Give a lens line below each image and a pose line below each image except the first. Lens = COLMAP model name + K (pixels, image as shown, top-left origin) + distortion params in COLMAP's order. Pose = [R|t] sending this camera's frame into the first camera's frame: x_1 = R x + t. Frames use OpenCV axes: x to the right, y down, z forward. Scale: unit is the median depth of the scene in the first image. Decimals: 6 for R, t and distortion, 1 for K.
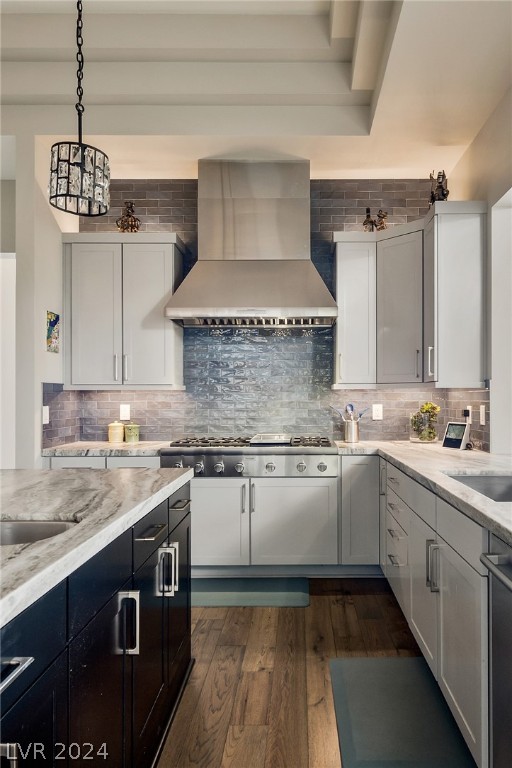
lens RADIAL K [[527.6, 0, 289.7], [0, 527.6, 395.2], [0, 0, 1]] dist [-0.004095, 0.001280]
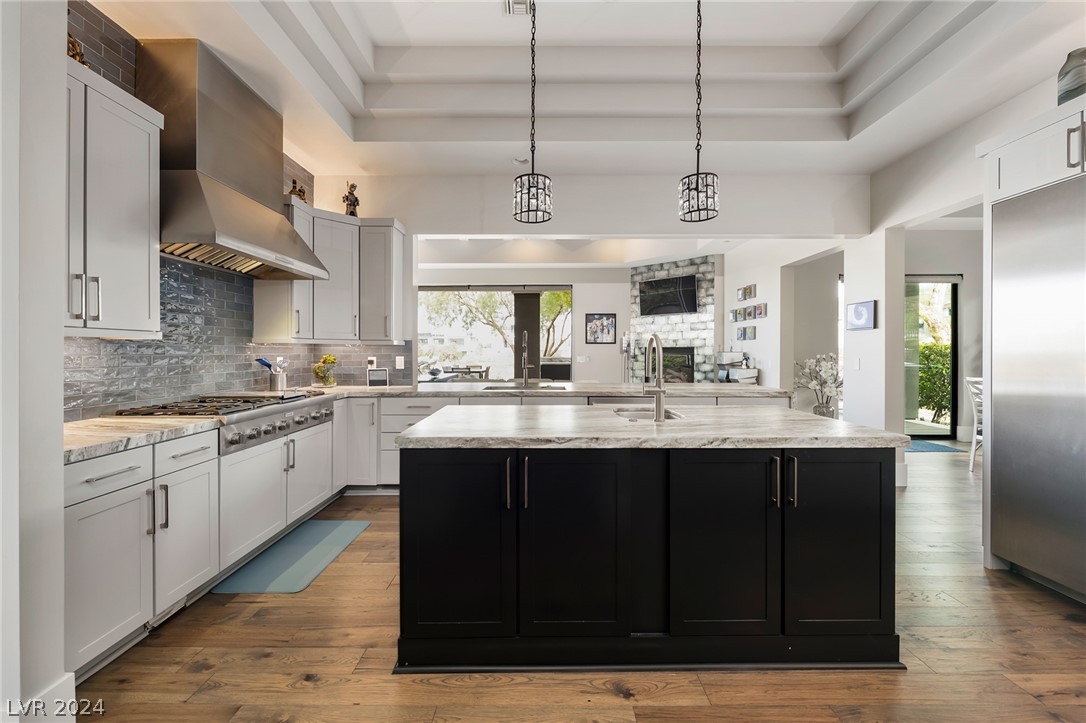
lens RADIAL K [[437.9, 0, 540.4], [0, 437.9, 357.0], [0, 0, 1]] dist [0.001453, -0.002037]
pose [[0.001845, -0.009179, 0.999956, -0.773533], [-0.006447, 0.999937, 0.009191, 0.005014], [-0.999978, -0.006464, 0.001786, 0.481931]]
